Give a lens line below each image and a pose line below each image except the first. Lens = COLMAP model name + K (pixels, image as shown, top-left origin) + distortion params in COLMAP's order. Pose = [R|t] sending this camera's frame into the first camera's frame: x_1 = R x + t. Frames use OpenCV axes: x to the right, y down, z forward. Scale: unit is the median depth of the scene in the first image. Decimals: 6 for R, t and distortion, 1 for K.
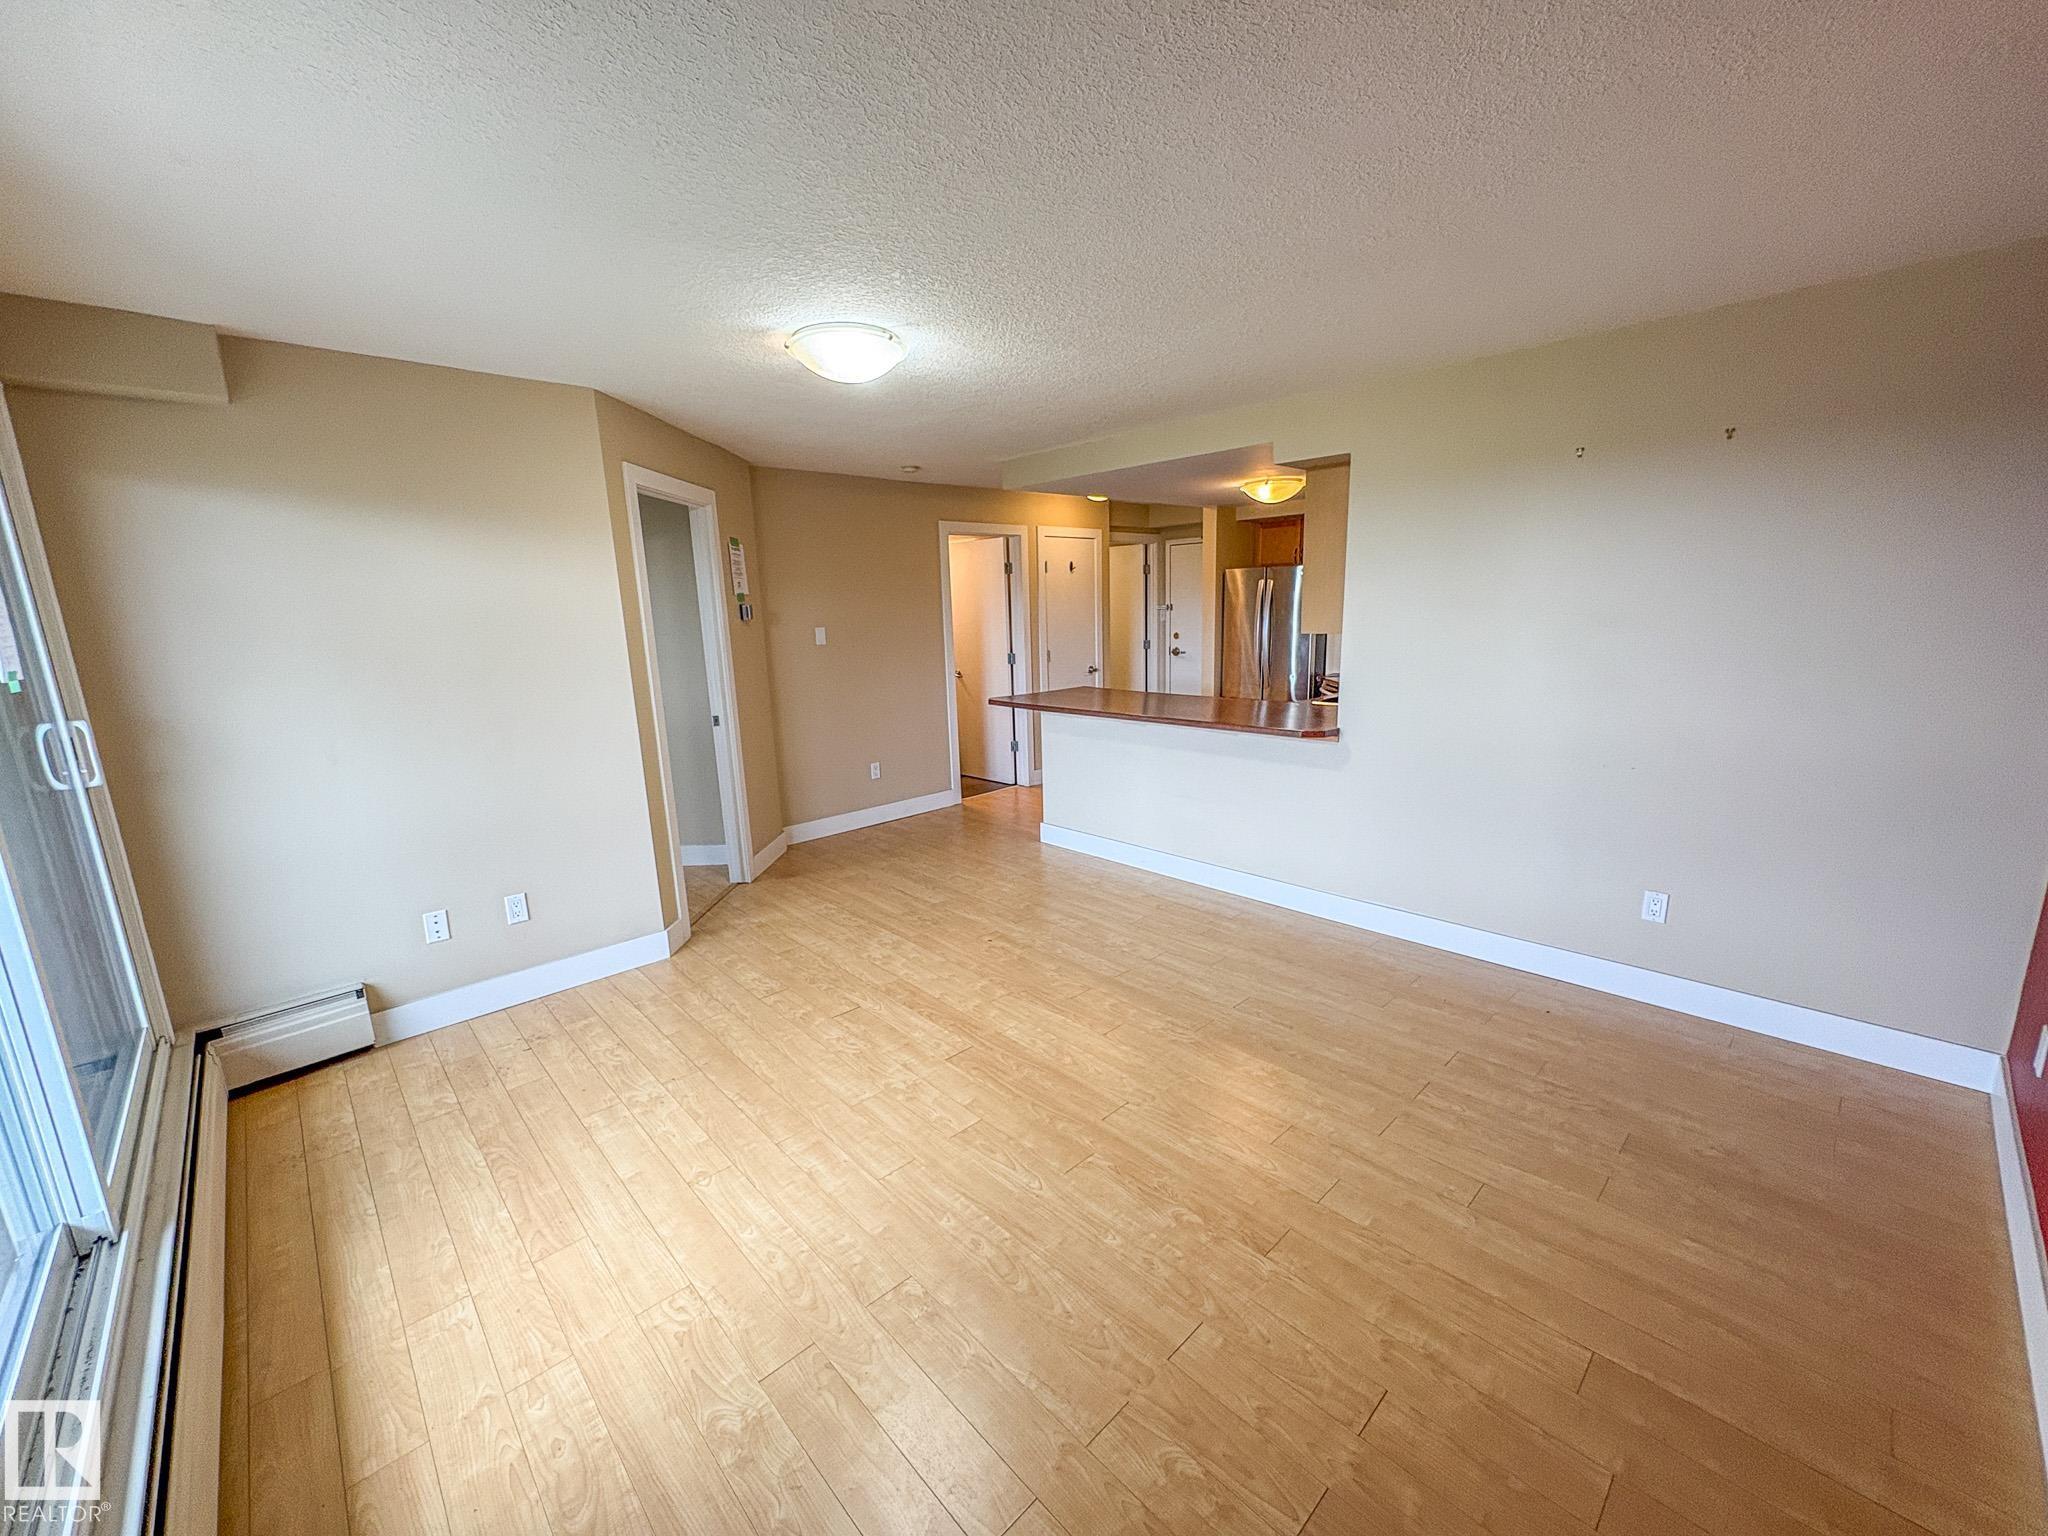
lens RADIAL K [[812.8, 0, 1024.1], [0, 812.8, 771.2], [0, 0, 1]] dist [0.000119, -0.000494]
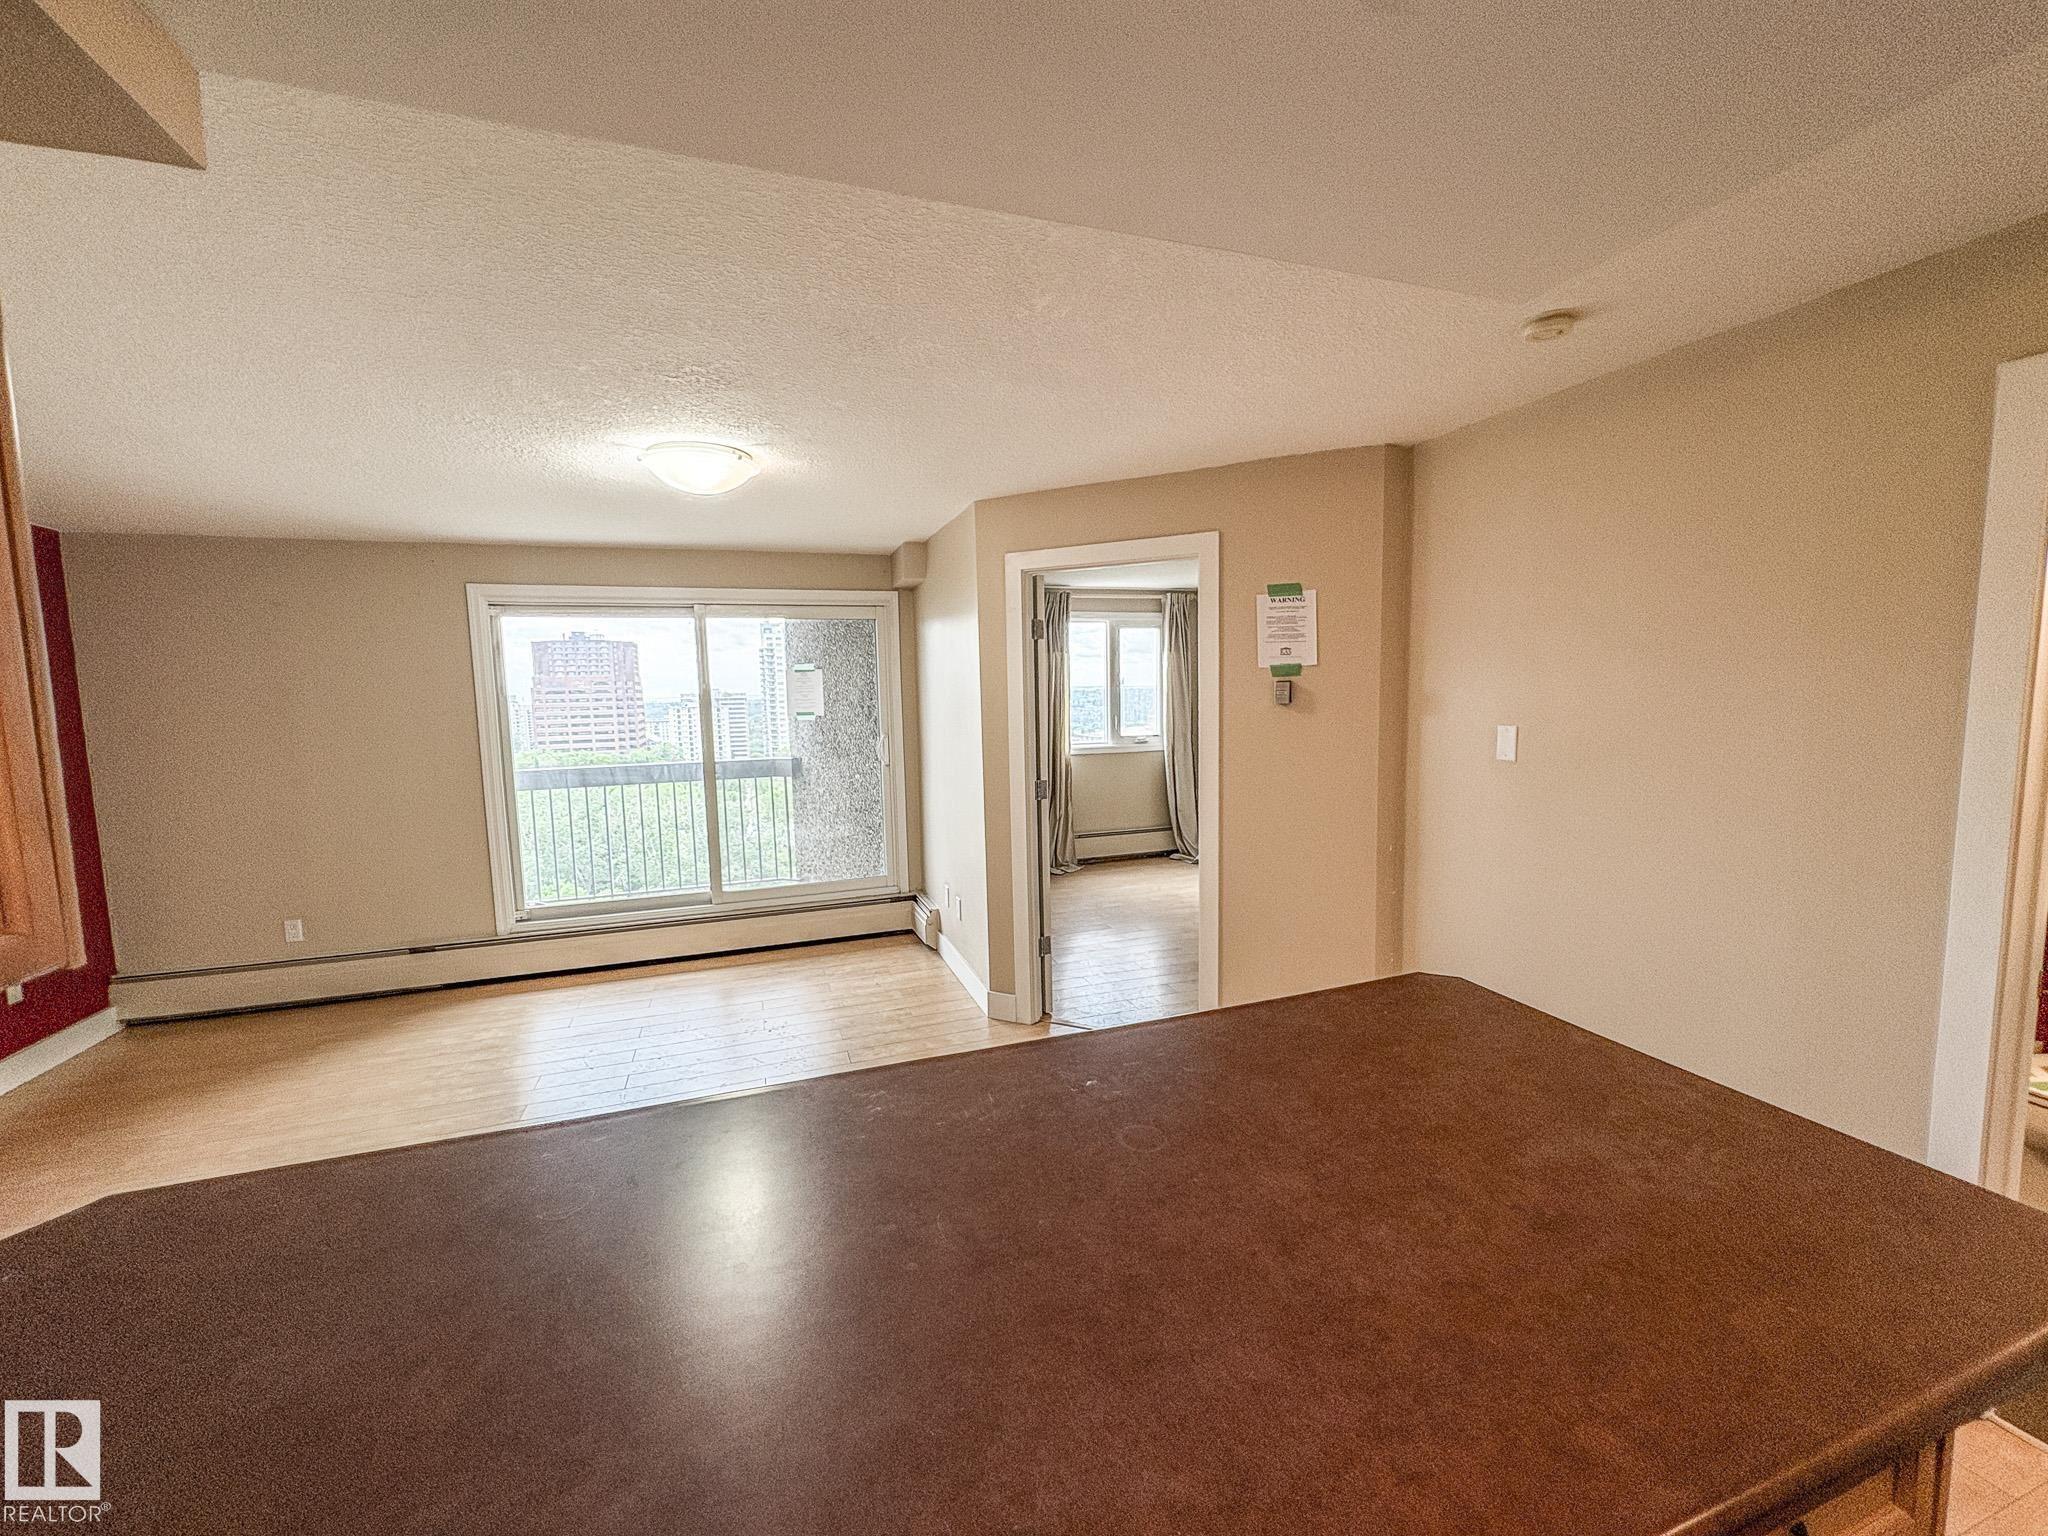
lens RADIAL K [[812.8, 0, 1023.2], [0, 812.8, 769.7], [0, 0, 1]] dist [0.000119, -0.000494]
pose [[-0.411634, 0.129183, -0.902147, 0.537024], [-0.151481, 0.966434, 0.207507, -0.362119], [0.898672, 0.222075, -0.378249, 1.618031]]
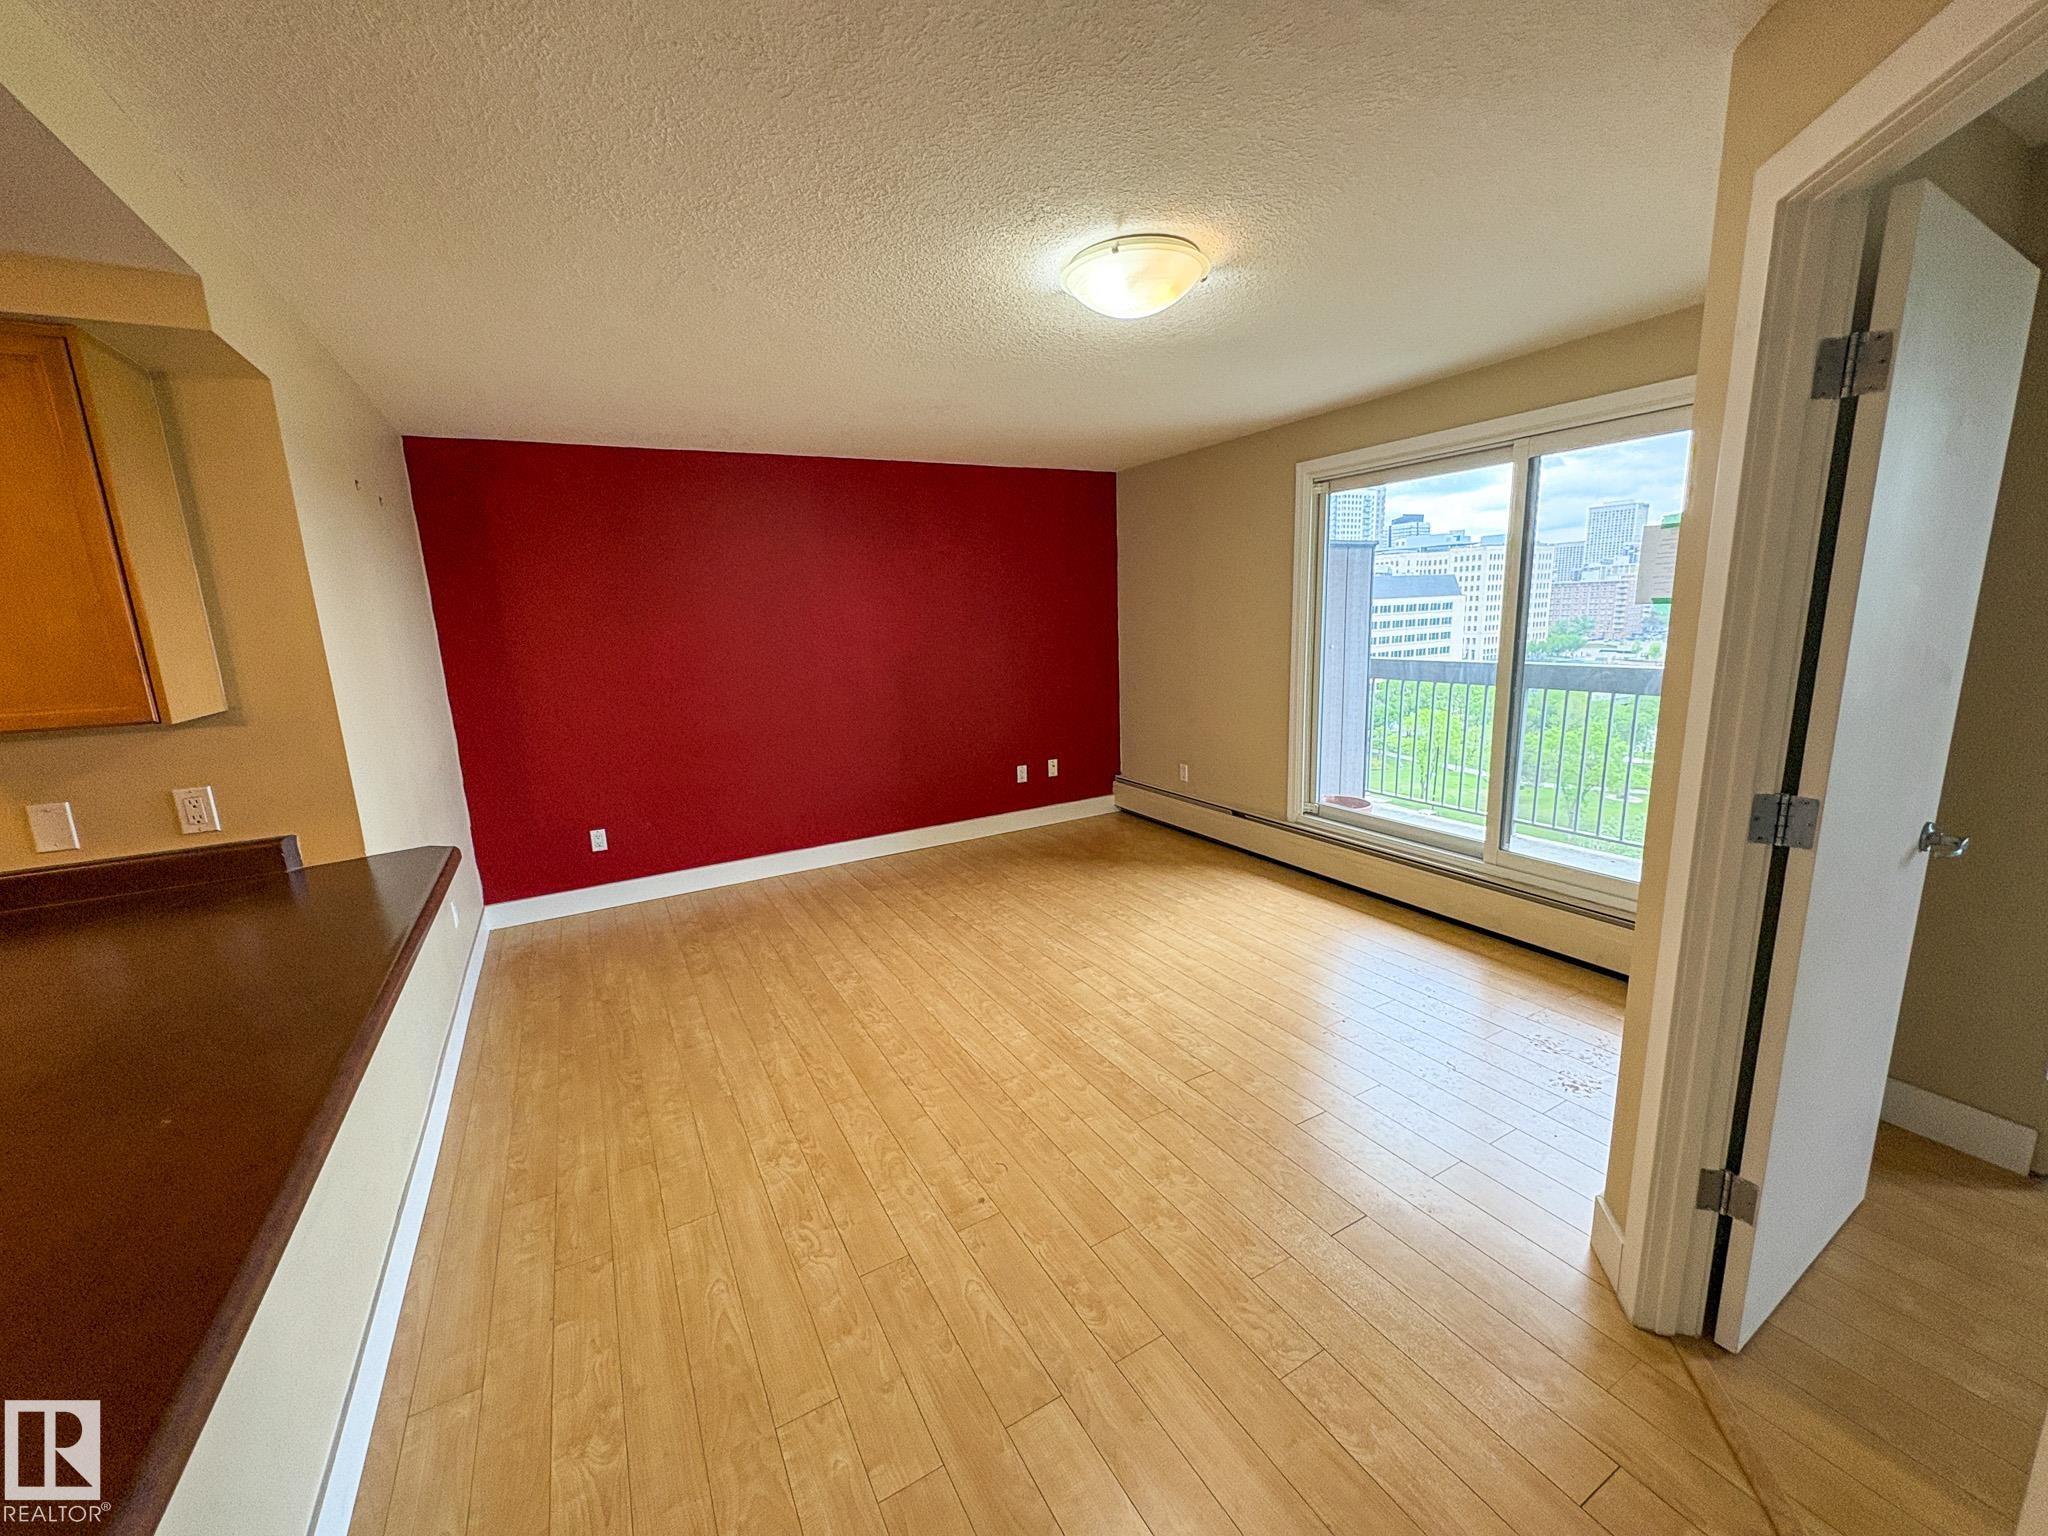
lens RADIAL K [[812.8, 0, 1023.2], [0, 812.8, 770.1], [0, 0, 1]] dist [0.000119, -0.000494]
pose [[-0.965453, 0.018730, 0.259903, -0.269783], [0.119594, 0.918009, 0.378097, -0.334099], [-0.231511, 0.396118, -0.888534, 1.680823]]
